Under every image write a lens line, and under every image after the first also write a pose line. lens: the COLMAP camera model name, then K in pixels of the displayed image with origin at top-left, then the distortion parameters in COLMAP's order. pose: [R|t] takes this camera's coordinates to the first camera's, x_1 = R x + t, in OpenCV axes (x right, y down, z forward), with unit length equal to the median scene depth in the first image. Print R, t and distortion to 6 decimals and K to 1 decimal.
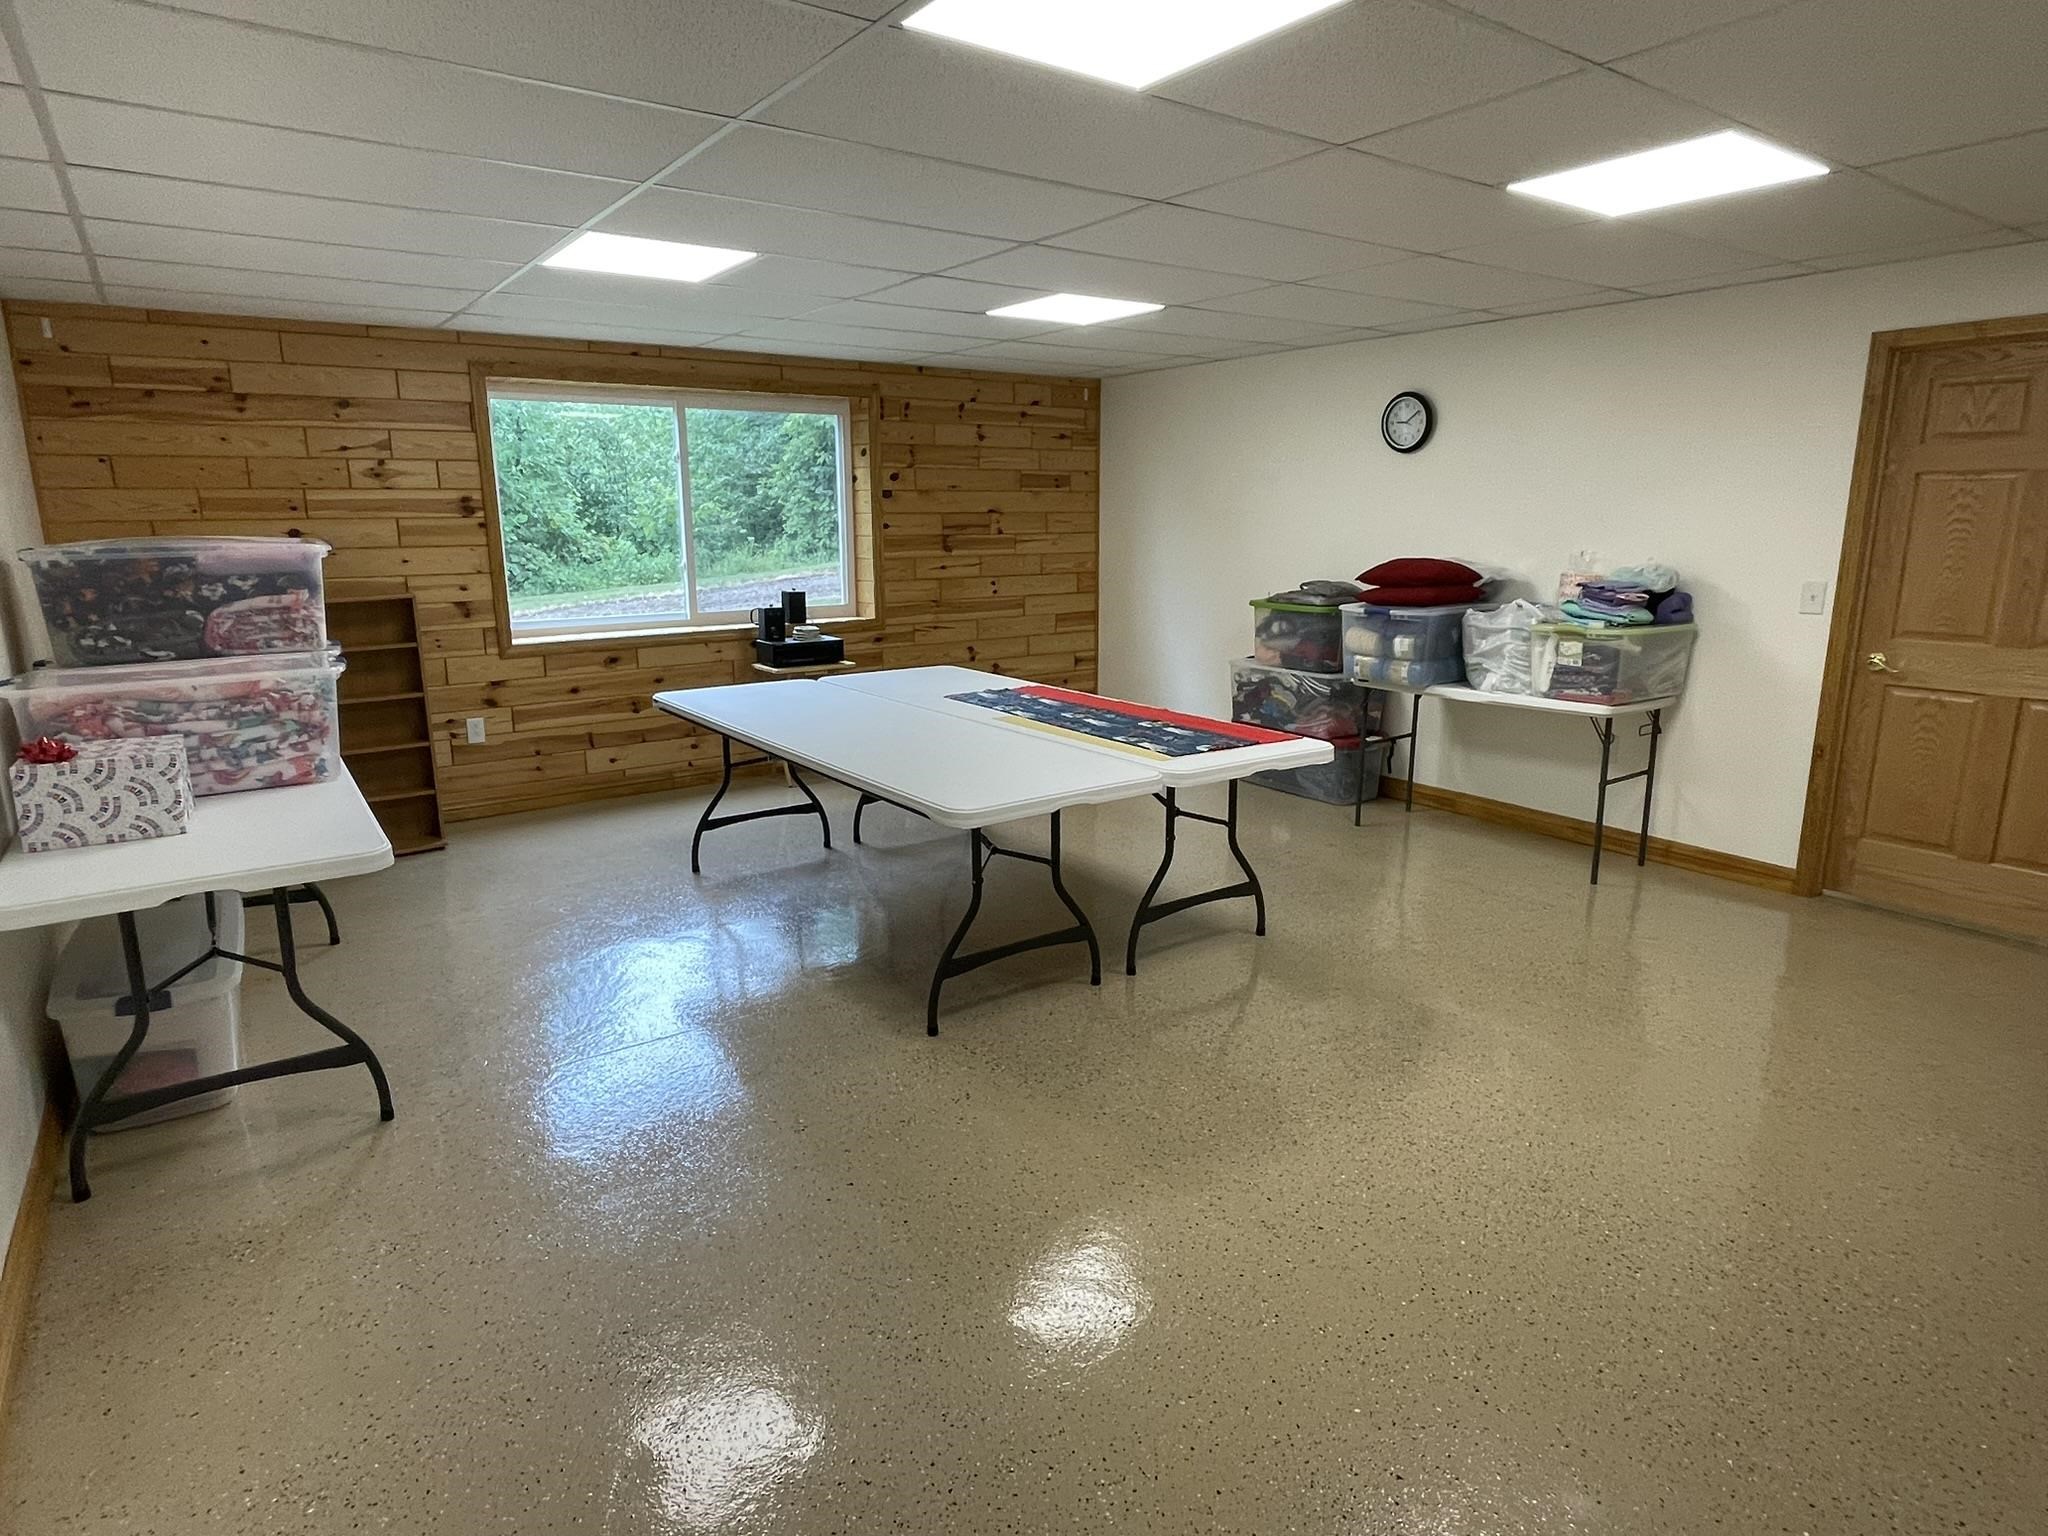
lens RADIAL K [[1147.2, 0, 1021.4], [0, 1147.2, 755.8], [0, 0, 1]] dist [-0.000140, -0.001831]
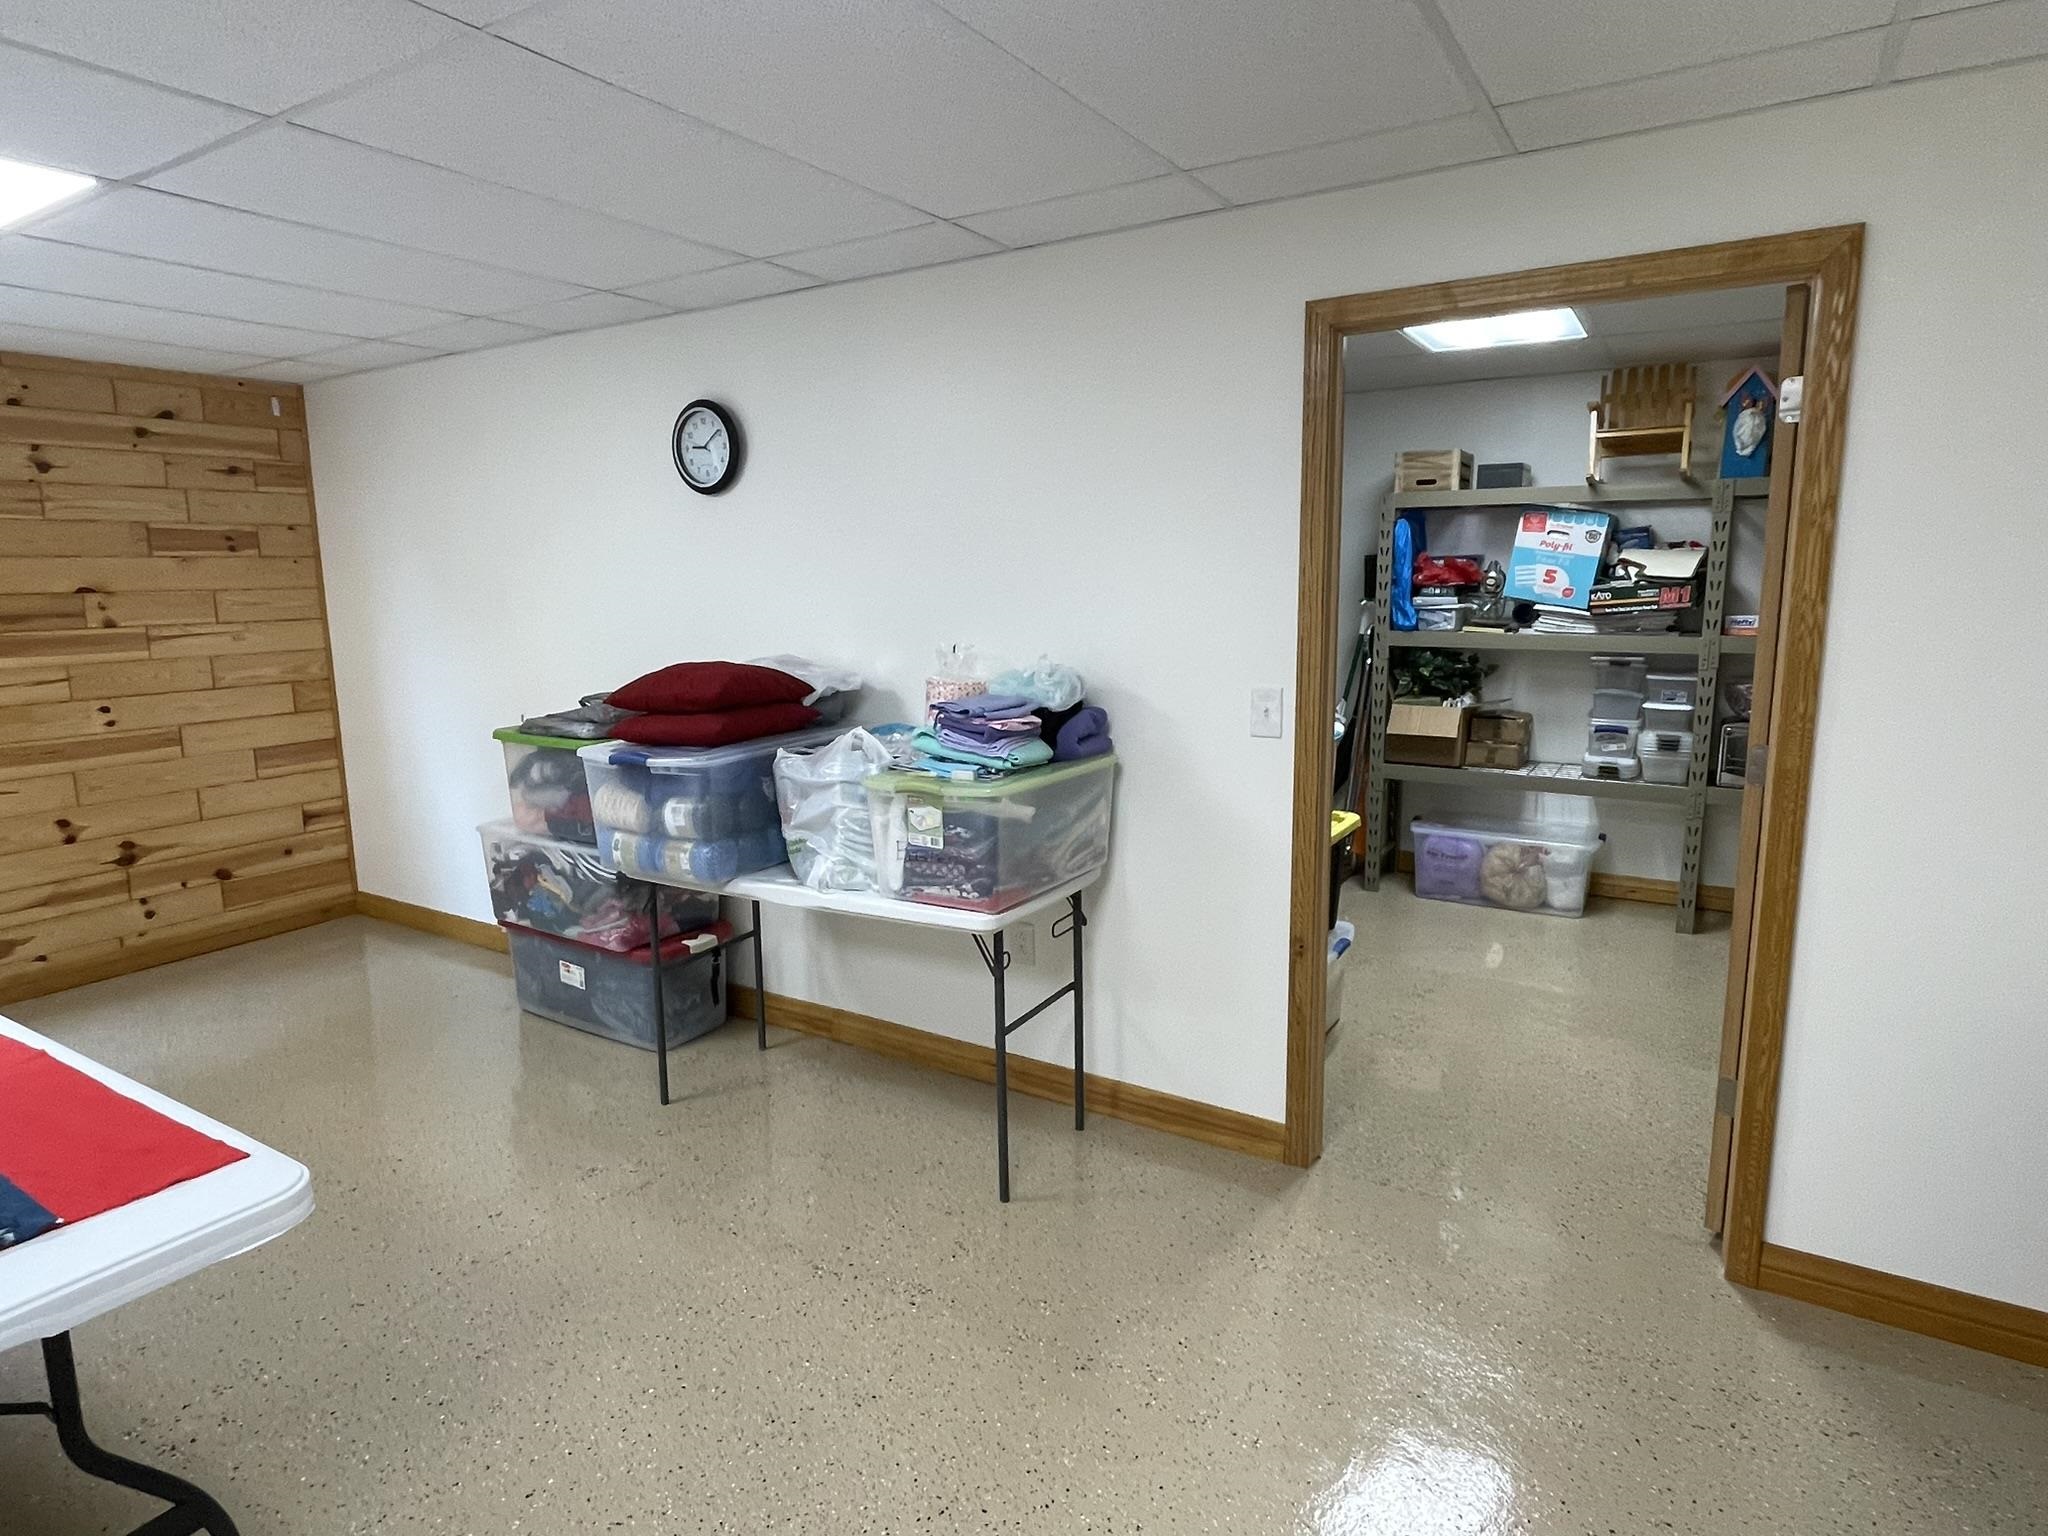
lens RADIAL K [[1147.2, 0, 1021.6], [0, 1147.2, 769.7], [0, 0, 1]] dist [-0.000140, -0.001831]
pose [[0.921208, -0.075673, 0.381640, 0.267862], [0.091693, 0.995499, -0.023940, -0.088189], [-0.378111, 0.057047, 0.924001, 0.388956]]
